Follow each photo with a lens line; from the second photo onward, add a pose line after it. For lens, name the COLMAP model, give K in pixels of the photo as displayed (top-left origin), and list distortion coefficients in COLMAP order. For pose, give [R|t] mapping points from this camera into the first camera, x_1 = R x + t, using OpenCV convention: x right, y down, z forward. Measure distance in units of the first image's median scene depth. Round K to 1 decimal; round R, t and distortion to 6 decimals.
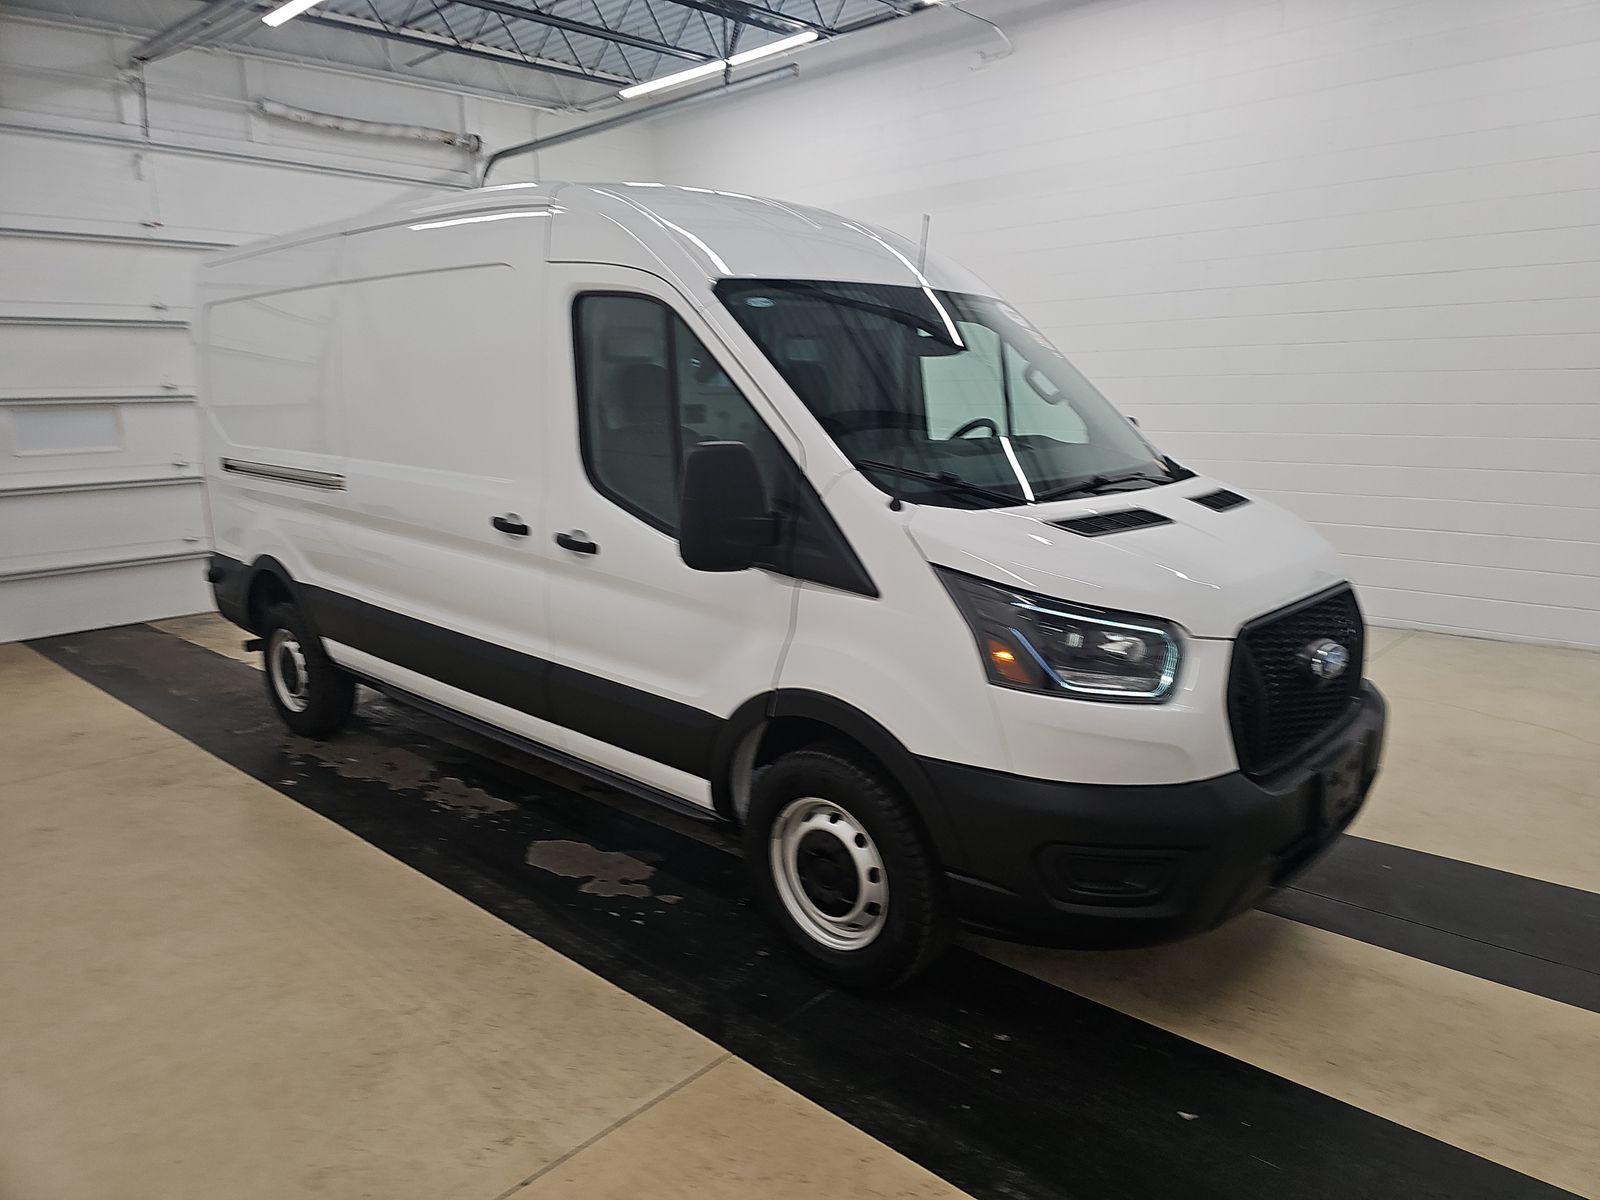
lens RADIAL K [[1077.4, 0, 800.0], [0, 1077.4, 600.0], [0, 0, 1]] dist [0.016408, -0.002248]
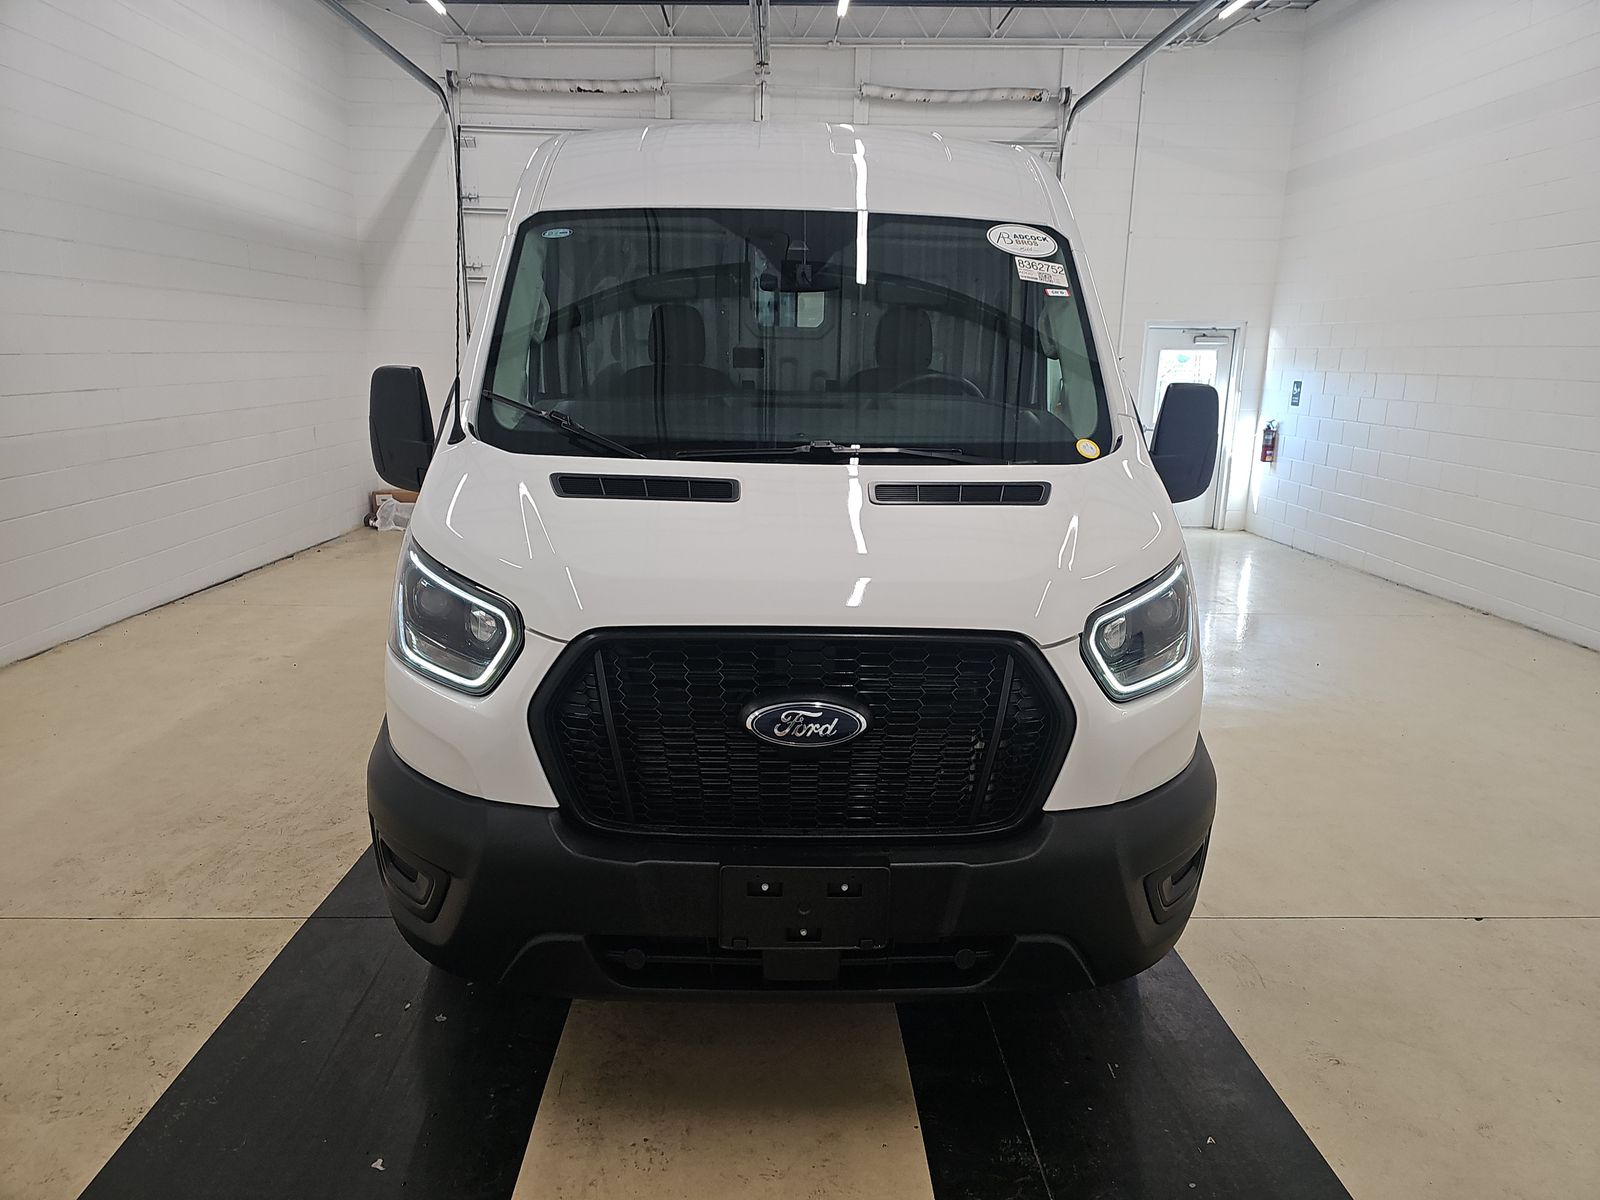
lens RADIAL K [[1077.4, 0, 800.0], [0, 1077.4, 600.0], [0, 0, 1]] dist [0.016408, -0.002248]
pose [[0.702770, 0.186338, -0.686580, 0.326899], [-0.170385, 0.981086, 0.091865, -0.028681], [0.690712, 0.052423, 0.721227, 0.175184]]
